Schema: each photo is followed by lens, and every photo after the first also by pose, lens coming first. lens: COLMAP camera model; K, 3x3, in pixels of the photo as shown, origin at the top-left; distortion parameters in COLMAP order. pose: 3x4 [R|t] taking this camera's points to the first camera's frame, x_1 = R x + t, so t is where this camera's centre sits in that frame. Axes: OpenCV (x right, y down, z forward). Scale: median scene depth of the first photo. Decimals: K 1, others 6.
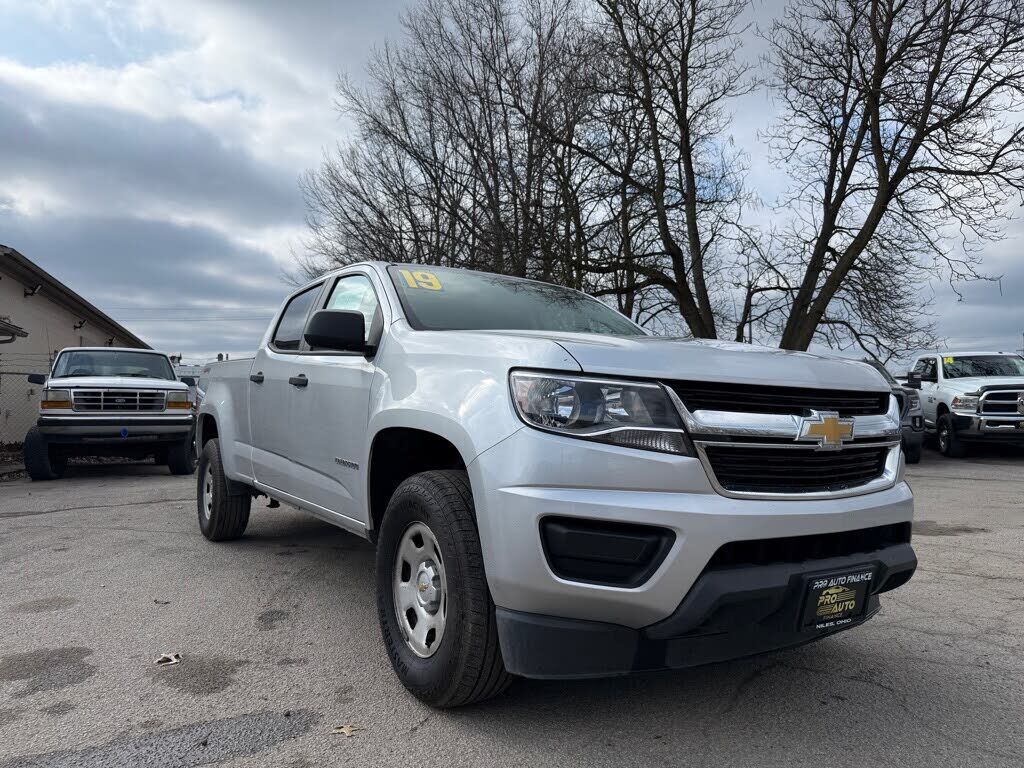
lens RADIAL K [[730.2, 0, 516.4], [0, 730.2, 385.6], [0, 0, 1]] dist [0.020898, -0.025158]
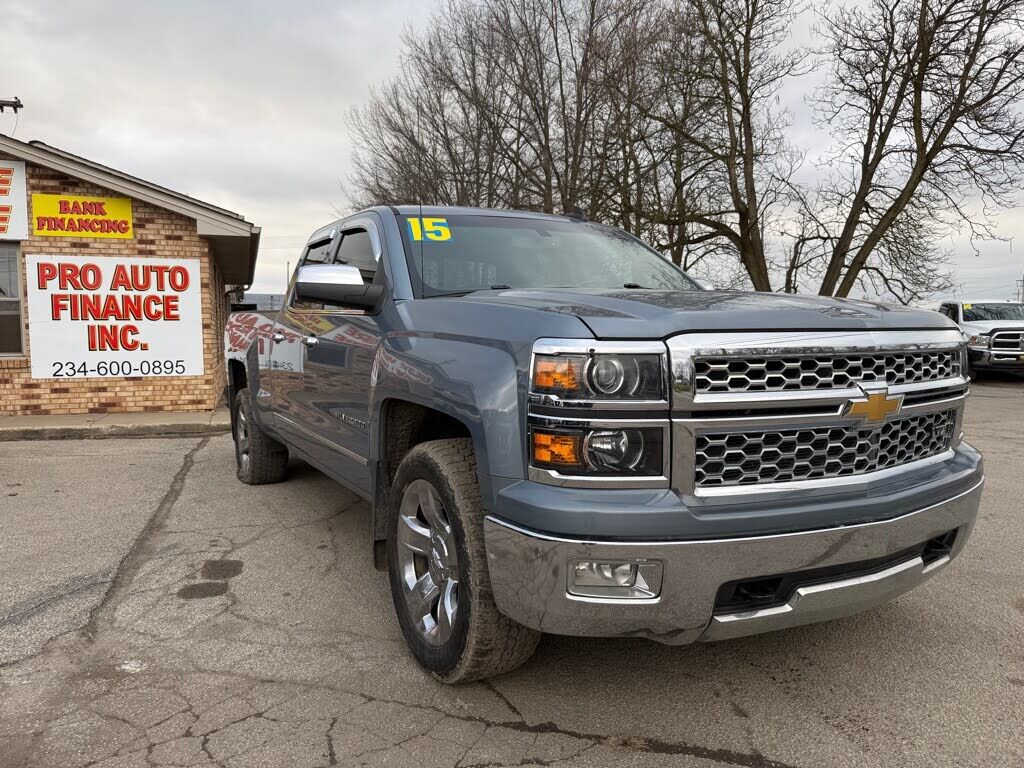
lens RADIAL K [[730.2, 0, 515.5], [0, 730.2, 384.7], [0, 0, 1]] dist [0.020898, -0.025158]
pose [[0.999970, 0.004250, 0.006449, -0.135904], [-0.004871, 0.995028, 0.099478, -0.014867], [-0.005994, -0.099506, 0.995019, -0.184366]]
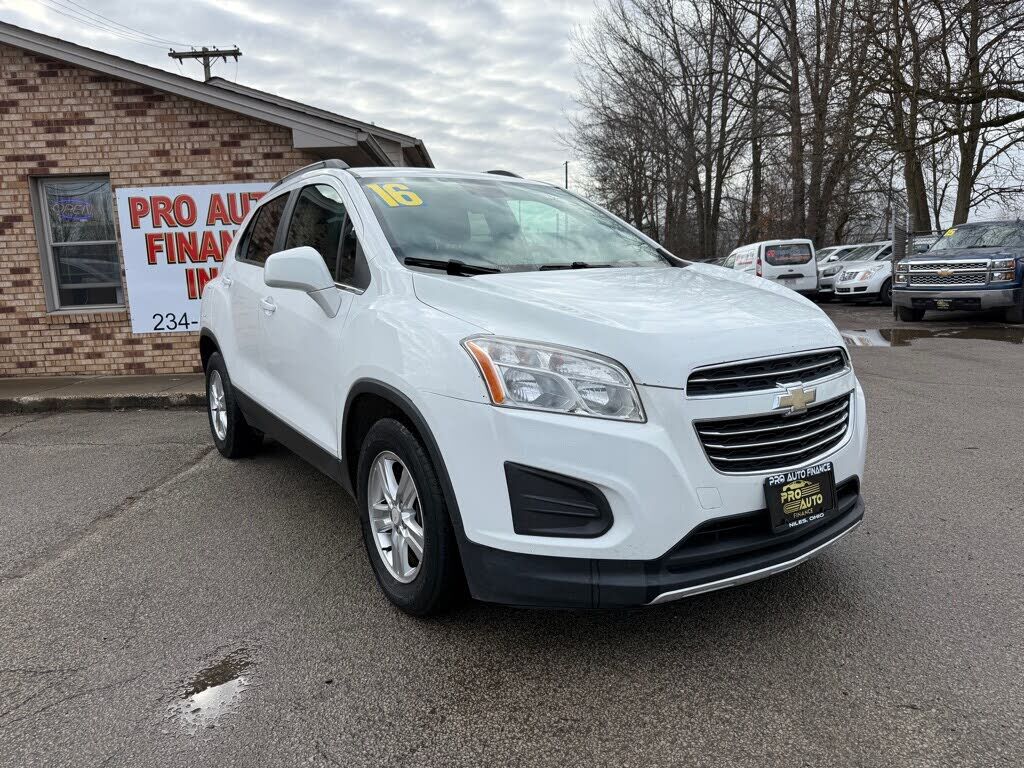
lens RADIAL K [[730.2, 0, 510.6], [0, 730.2, 379.0], [0, 0, 1]] dist [0.020898, -0.025158]
pose [[0.949175, 0.015538, -0.314366, -0.117112], [0.043052, 0.982984, 0.178573, -0.010279], [0.311792, -0.183031, 0.932355, -0.057763]]
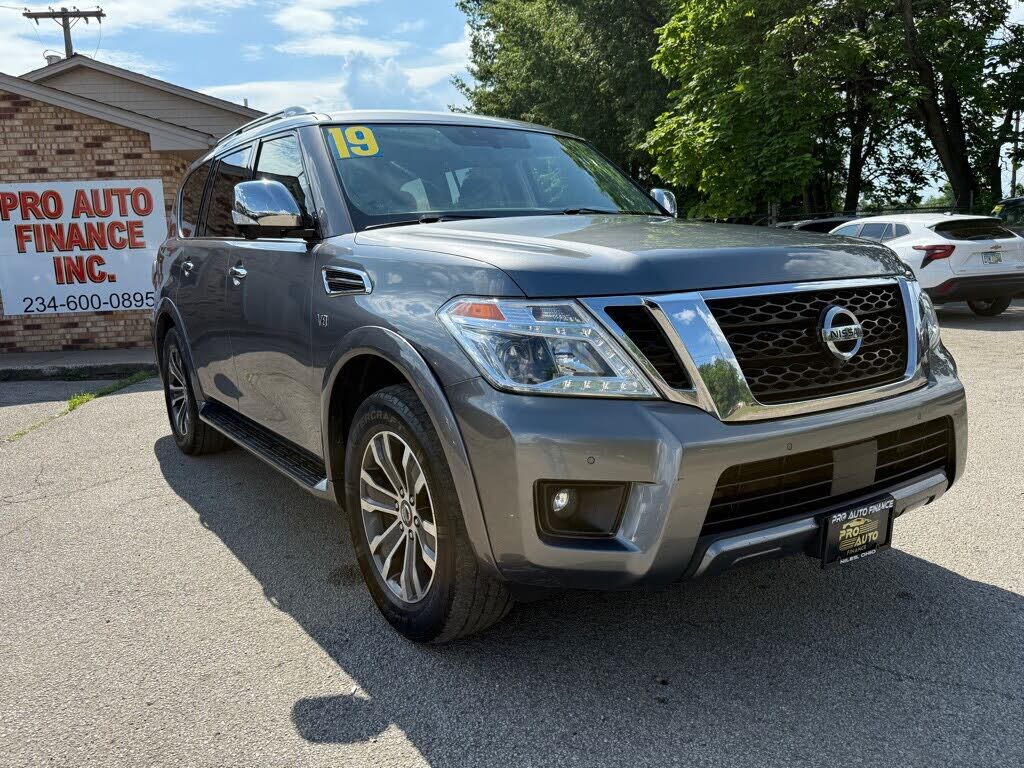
lens RADIAL K [[836.7, 0, 521.6], [0, 836.7, 384.8], [0, 0, 1]] dist [-0.001522, -0.004277]
pose [[0.976259, 0.008016, -0.216457, -0.037947], [0.035820, 0.979581, 0.197833, -0.018308], [0.213623, -0.200890, 0.956038, -0.152607]]
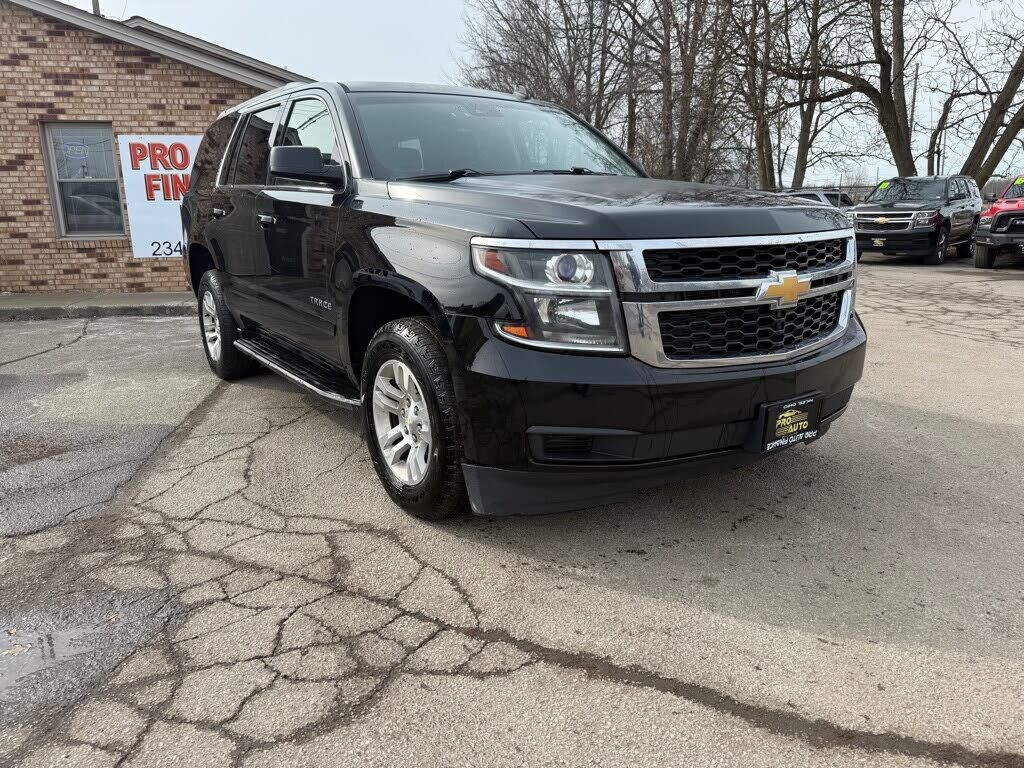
lens RADIAL K [[730.2, 0, 516.2], [0, 730.2, 382.2], [0, 0, 1]] dist [0.020898, -0.025158]
pose [[0.989032, 0.031457, -0.144312, -0.117365], [0.007641, 0.964851, 0.262686, -0.017026], [0.147503, -0.260907, 0.954028, -0.172045]]
